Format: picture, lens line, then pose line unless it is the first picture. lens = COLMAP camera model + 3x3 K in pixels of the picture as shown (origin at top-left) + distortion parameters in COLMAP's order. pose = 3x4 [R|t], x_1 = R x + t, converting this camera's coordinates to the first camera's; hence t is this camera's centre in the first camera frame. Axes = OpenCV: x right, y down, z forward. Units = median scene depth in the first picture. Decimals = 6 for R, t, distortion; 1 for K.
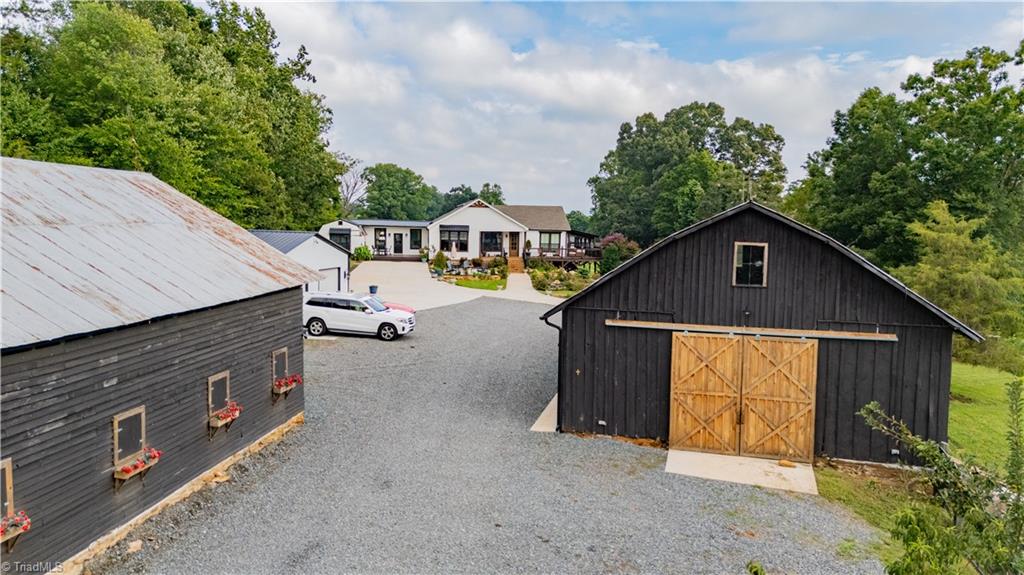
lens RADIAL K [[716.9, 0, 512.0], [0, 716.9, 287.5], [0, 0, 1]] dist [0.001249, -0.000018]
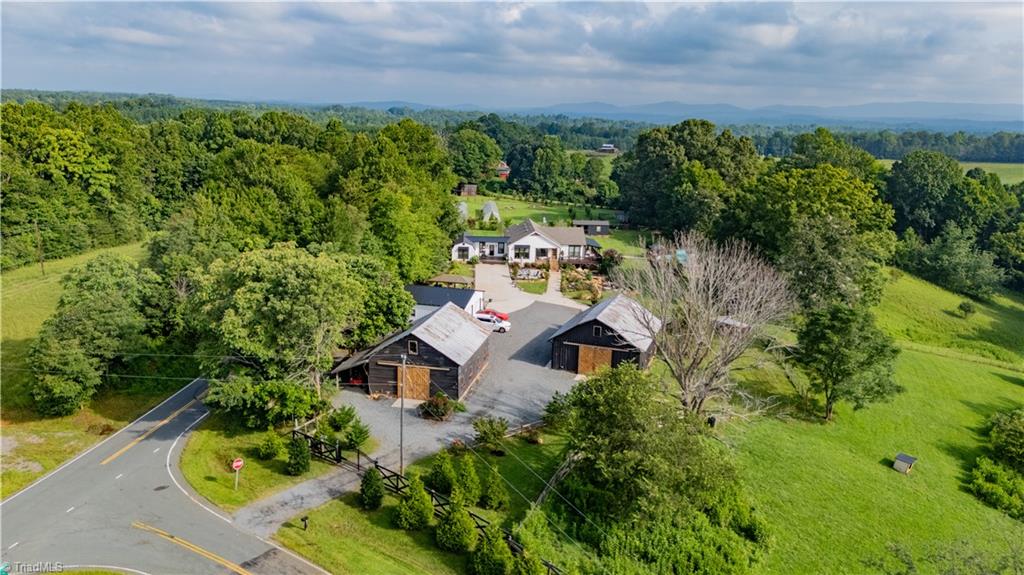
lens RADIAL K [[746.2, 0, 512.0], [0, 746.2, 287.5], [0, 0, 1]] dist [0.127489, -0.000569]
pose [[0.996480, 0.030858, -0.077942, 0.048853], [-0.018934, 0.988606, 0.149334, -0.269056], [0.081662, -0.147332, 0.985710, -0.952794]]
